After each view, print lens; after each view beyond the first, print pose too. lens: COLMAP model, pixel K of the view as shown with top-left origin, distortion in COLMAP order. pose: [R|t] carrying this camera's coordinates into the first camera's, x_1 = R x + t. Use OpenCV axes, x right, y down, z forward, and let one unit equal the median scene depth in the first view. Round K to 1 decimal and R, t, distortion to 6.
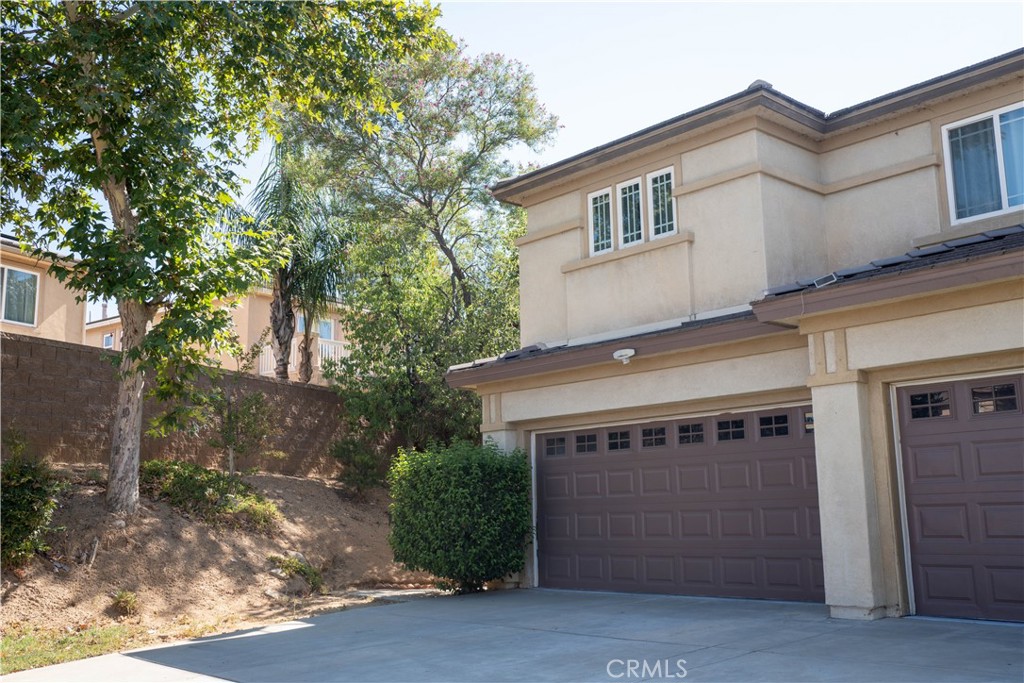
lens RADIAL K [[991.9, 0, 512.4], [0, 991.9, 338.3], [0, 0, 1]] dist [-0.002029, 0.007961]
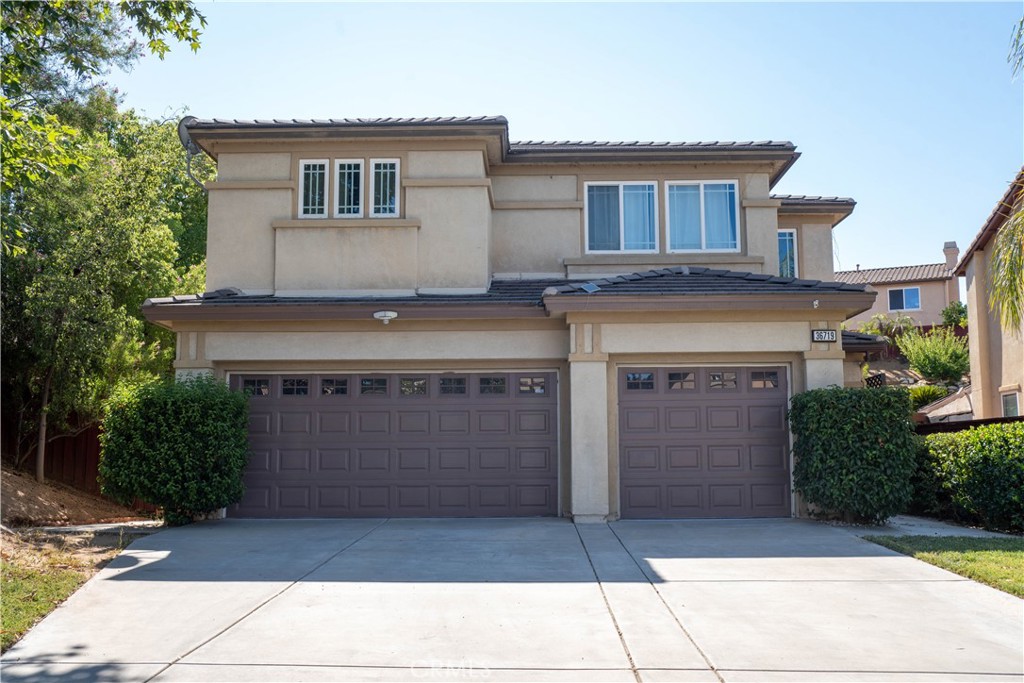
lens RADIAL K [[1007.5, 0, 507.4], [0, 1007.5, 344.4], [0, 0, 1]] dist [-0.065608, 0.168493]
pose [[0.694715, 0.099520, 0.712367, -0.586998], [-0.135324, 0.990780, -0.006444, 0.035362], [-0.706441, -0.091923, 0.701777, 0.054437]]
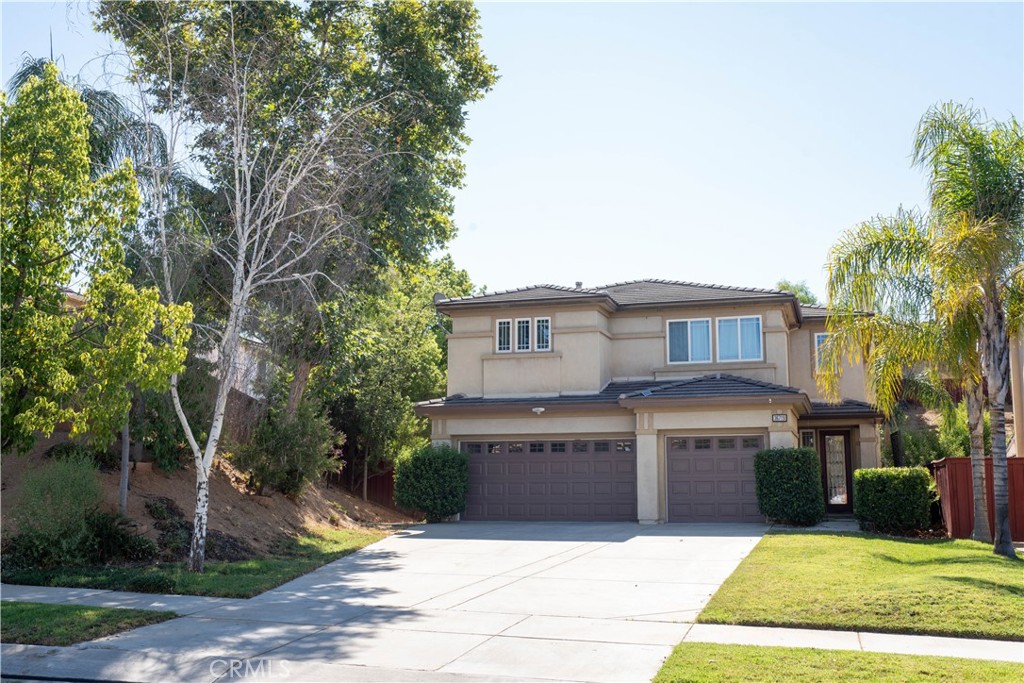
lens RADIAL K [[1007.5, 0, 507.4], [0, 1007.5, 344.4], [0, 0, 1]] dist [-0.065608, 0.168493]
pose [[0.869081, 0.093927, 0.485670, -0.945944], [-0.105076, 0.994455, -0.004297, -0.100557], [-0.483381, -0.047298, 0.874132, -0.805792]]
